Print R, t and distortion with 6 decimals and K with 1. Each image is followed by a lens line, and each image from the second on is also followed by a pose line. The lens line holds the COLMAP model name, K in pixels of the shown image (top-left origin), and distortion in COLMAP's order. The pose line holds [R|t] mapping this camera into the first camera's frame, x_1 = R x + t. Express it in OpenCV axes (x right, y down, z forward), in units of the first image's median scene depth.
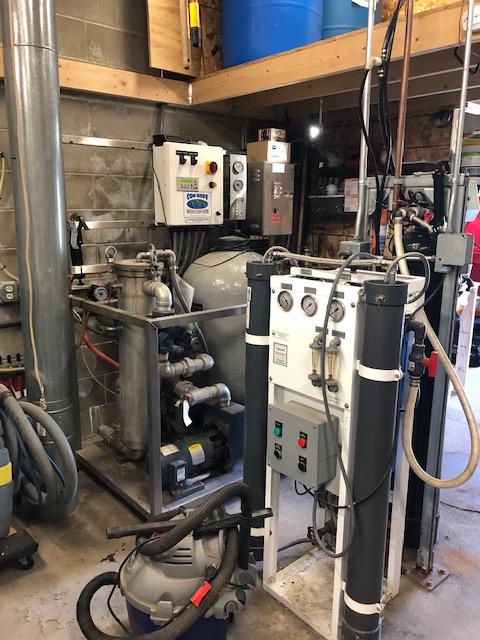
lens RADIAL K [[522.5, 0, 240.0], [0, 522.5, 320.0], [0, 0, 1]] dist [0.032914, -0.028187]
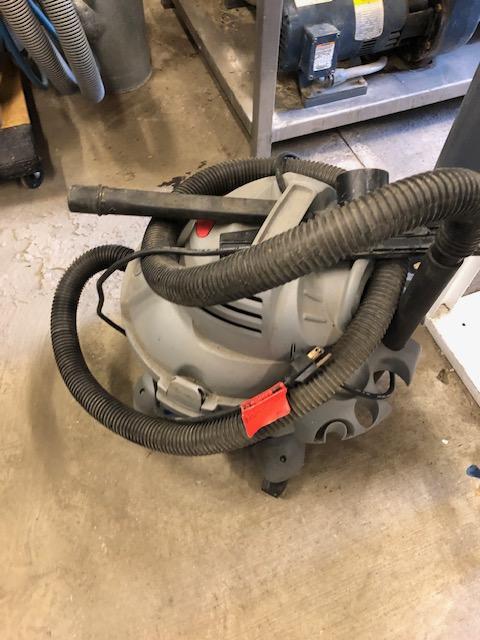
lens RADIAL K [[522.5, 0, 240.0], [0, 522.5, 320.0], [0, 0, 1]] dist [0.032914, -0.028187]
pose [[0.937857, 0.296456, -0.180382, -0.025463], [-0.082594, 0.695555, 0.713710, 0.122032], [0.337049, -0.654460, 0.676817, 0.480305]]
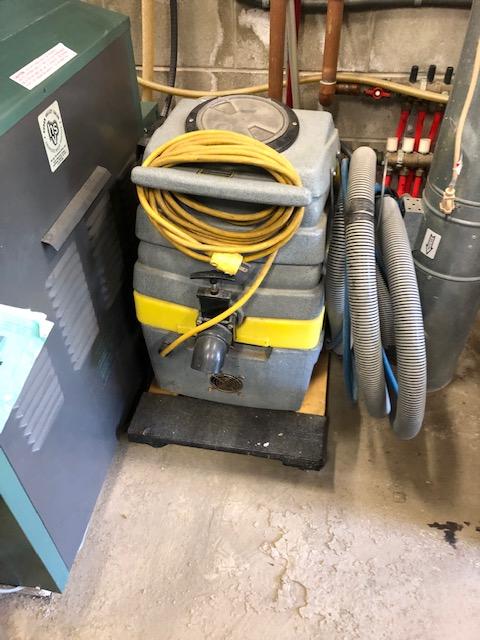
lens RADIAL K [[522.5, 0, 240.0], [0, 522.5, 320.0], [0, 0, 1]] dist [0.032914, -0.028187]
pose [[0.646955, 0.504661, -0.571635, -0.169614], [-0.153468, 0.820493, 0.550672, 0.021408], [0.746925, -0.268532, 0.608271, 0.528403]]
